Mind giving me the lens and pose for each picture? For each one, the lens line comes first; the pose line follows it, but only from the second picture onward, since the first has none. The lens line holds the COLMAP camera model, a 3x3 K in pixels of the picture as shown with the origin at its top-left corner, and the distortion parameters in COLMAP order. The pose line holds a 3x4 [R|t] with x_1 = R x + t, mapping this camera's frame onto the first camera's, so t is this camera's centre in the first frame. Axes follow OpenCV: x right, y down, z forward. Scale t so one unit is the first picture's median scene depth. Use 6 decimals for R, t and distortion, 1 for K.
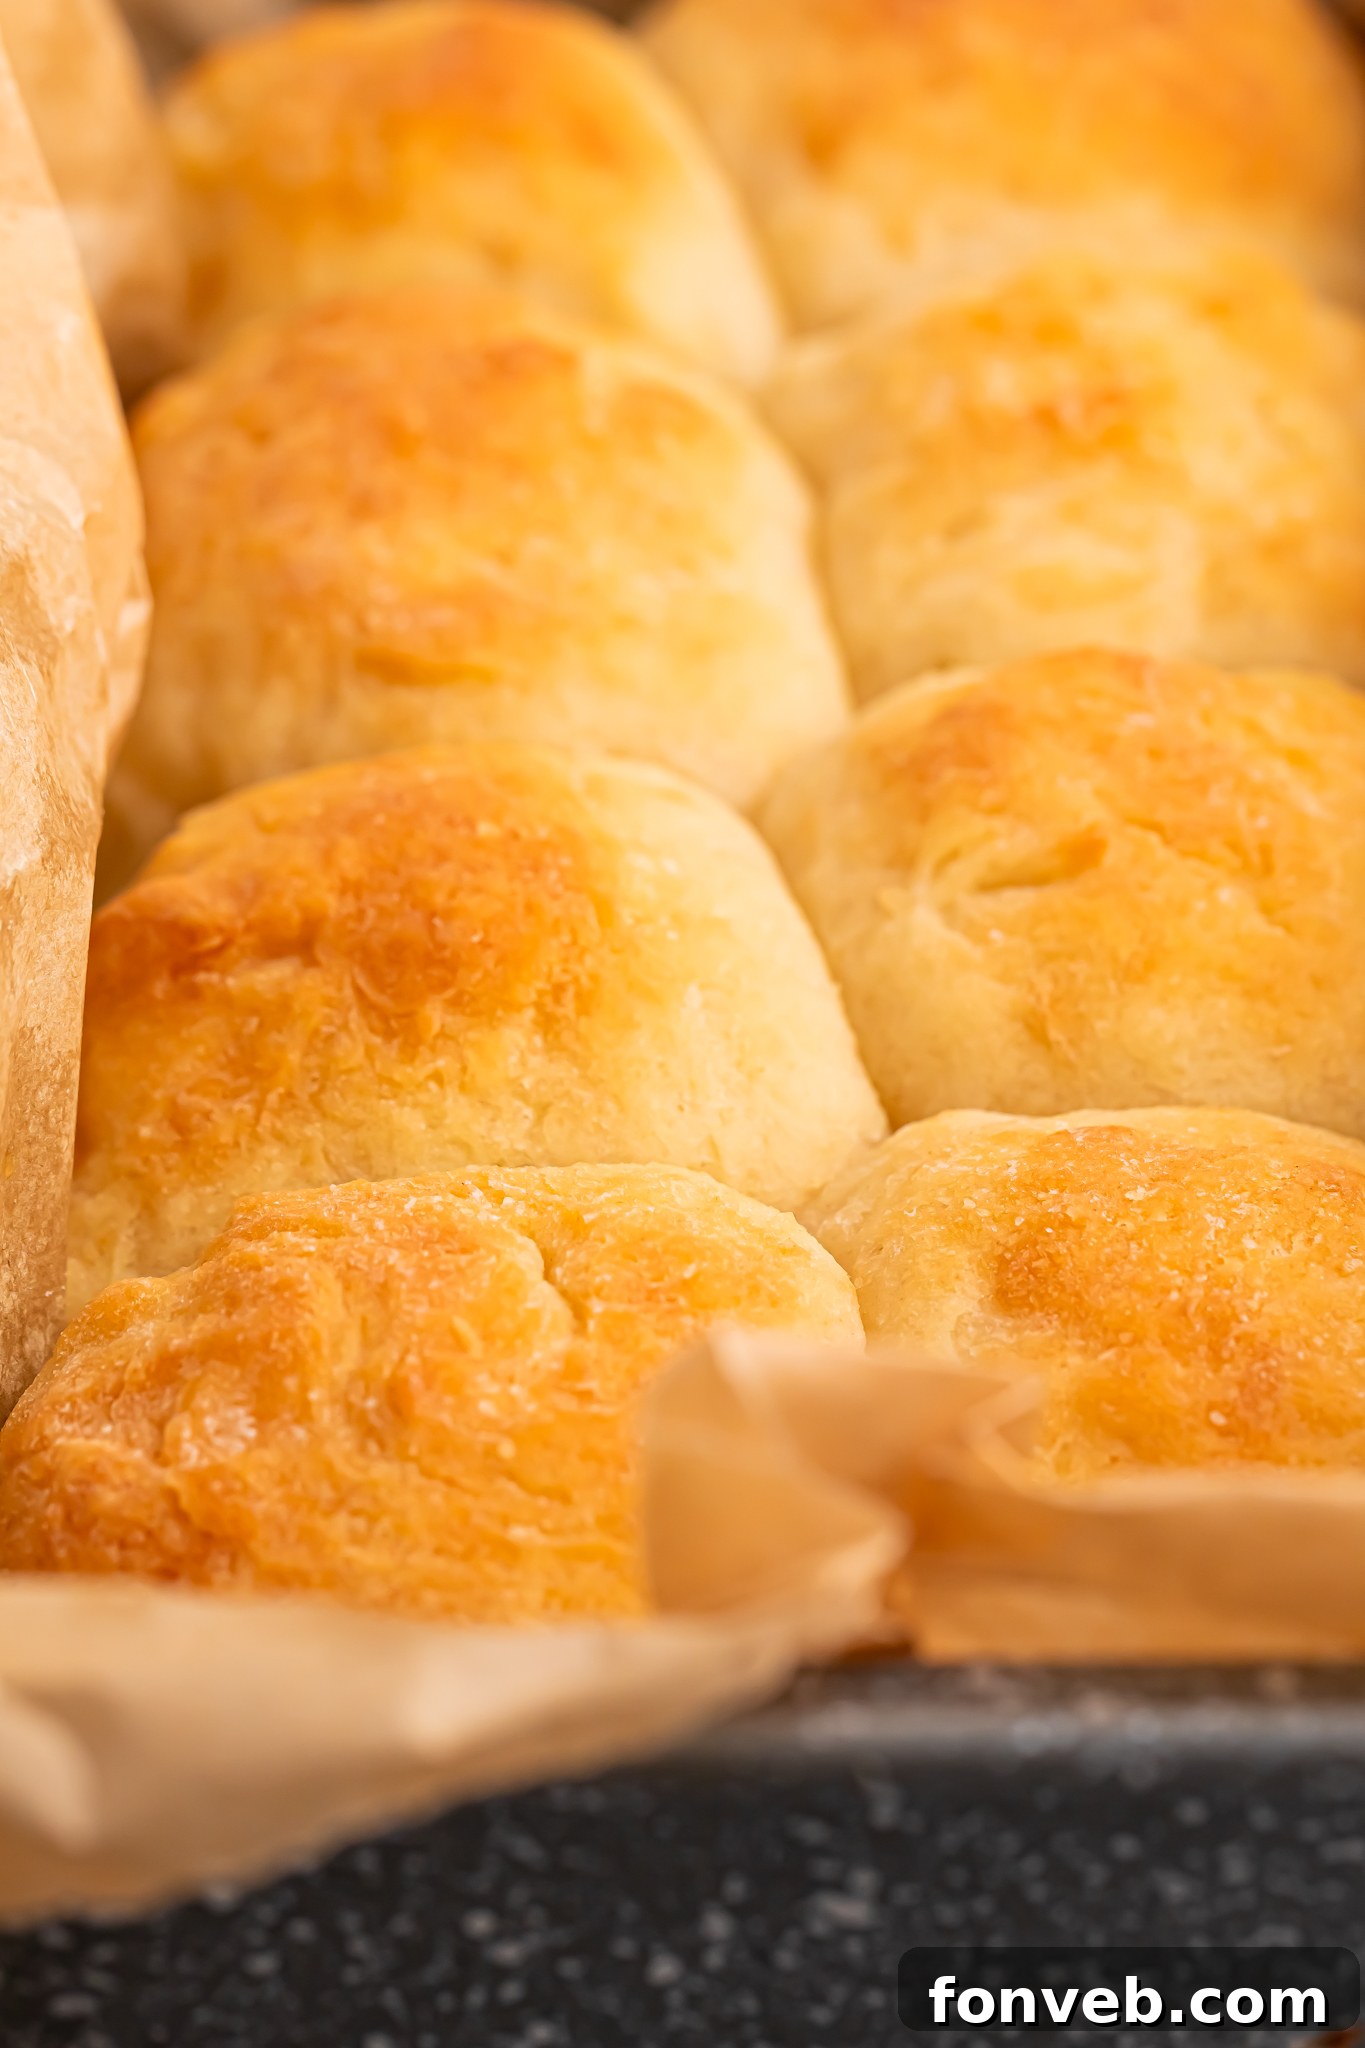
lens RADIAL K [[9487.5, 0, 676.3], [0, 9487.5, 1016.5], [0, 0, 1]] dist [-0.156928, 0.000000]
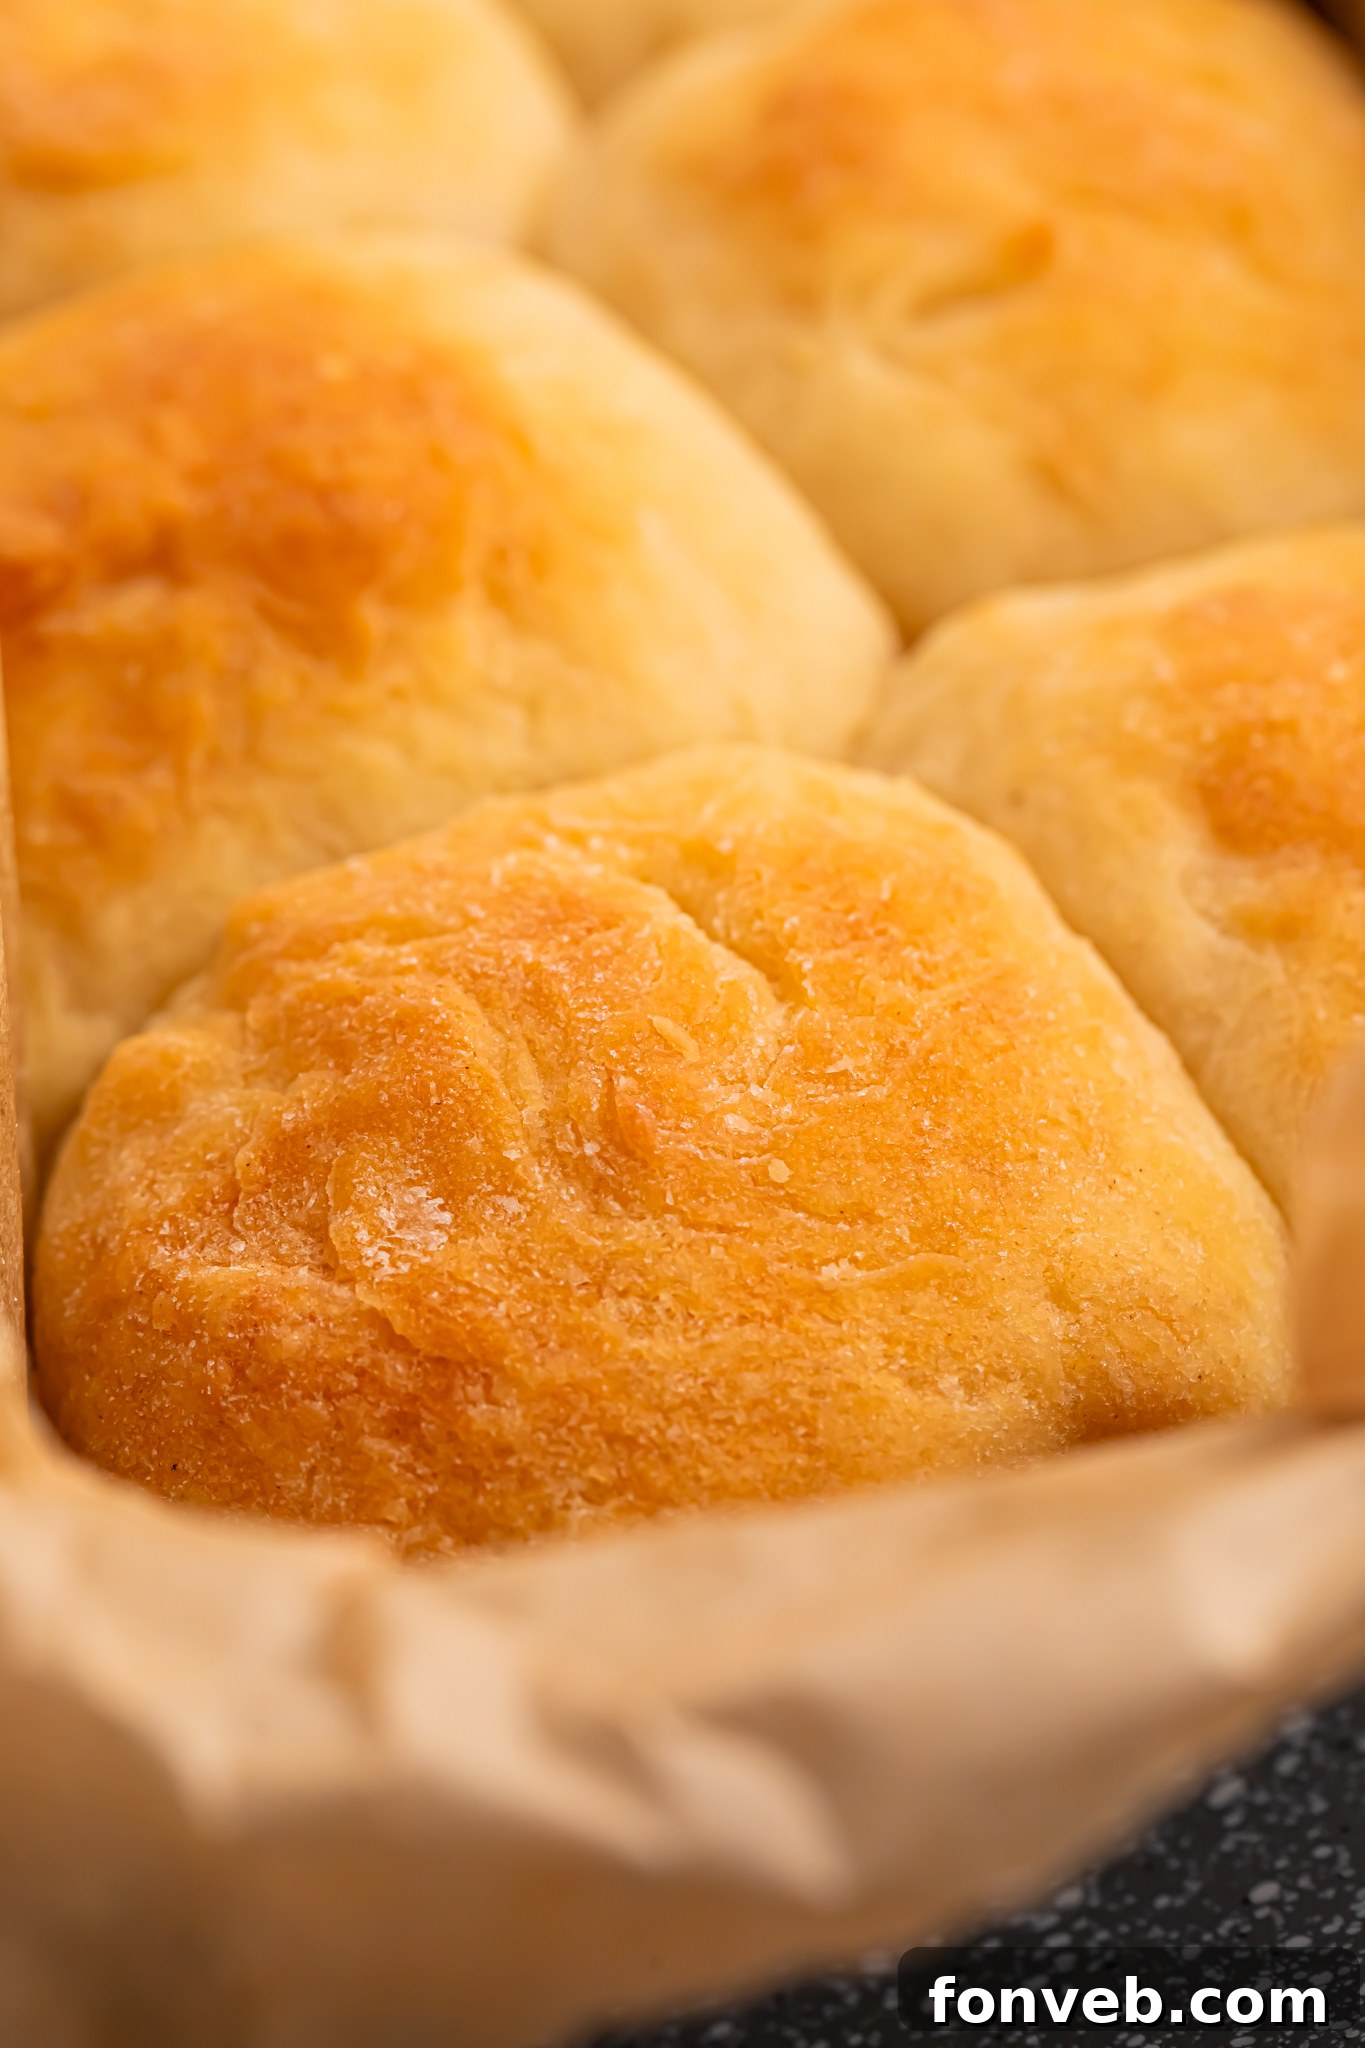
lens RADIAL K [[9278.4, 0, 690.7], [0, 9278.4, 1025.0], [0, 0, 1]] dist [0.043646, 0.000000]
pose [[0.948179, -0.214422, 0.234479, -0.199834], [0.185892, 0.972842, 0.137924, -0.072926], [-0.257685, -0.087188, 0.962287, 0.252542]]
